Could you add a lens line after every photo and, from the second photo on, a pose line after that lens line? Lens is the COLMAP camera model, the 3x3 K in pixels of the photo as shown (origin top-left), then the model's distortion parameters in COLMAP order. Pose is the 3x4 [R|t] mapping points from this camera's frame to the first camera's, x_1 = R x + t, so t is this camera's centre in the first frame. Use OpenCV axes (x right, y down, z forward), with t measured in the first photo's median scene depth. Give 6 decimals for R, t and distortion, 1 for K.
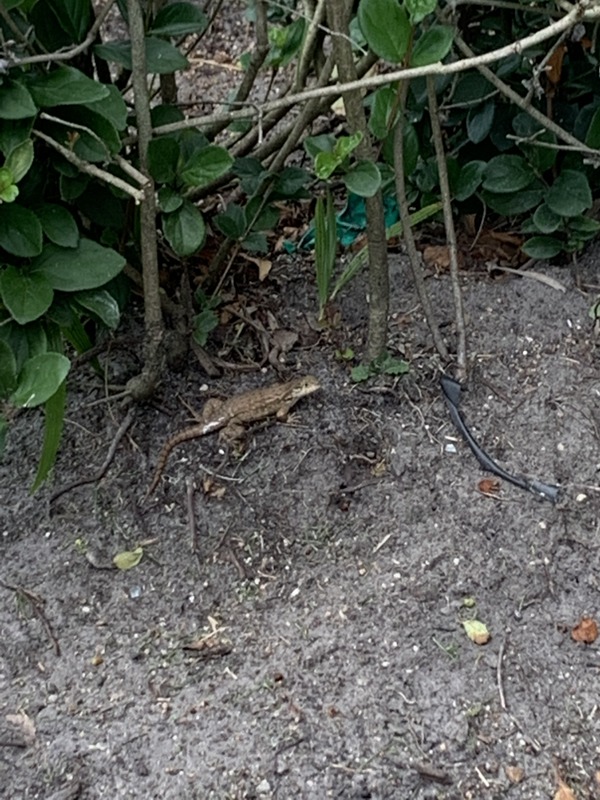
lens RADIAL K [[3071.5, 0, 297.7], [0, 3071.5, 401.9], [0, 0, 1]] dist [0.163726, 0.000000]
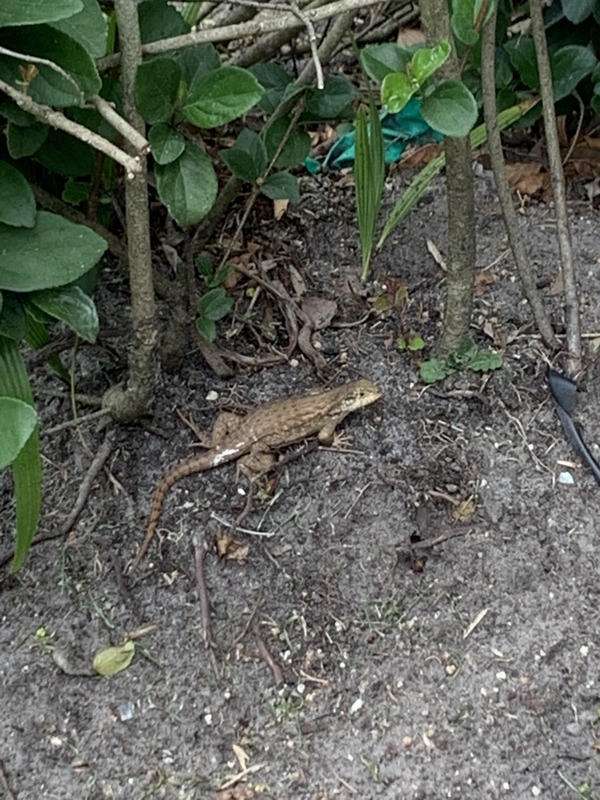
lens RADIAL K [[3071.5, 0, 303.0], [0, 3071.5, 397.3], [0, 0, 1]] dist [0.163726, 0.000000]
pose [[0.999187, -0.019267, 0.035409, -0.035458], [0.016072, 0.995955, 0.088404, -0.067583], [-0.036969, -0.087763, 0.995455, 0.307452]]
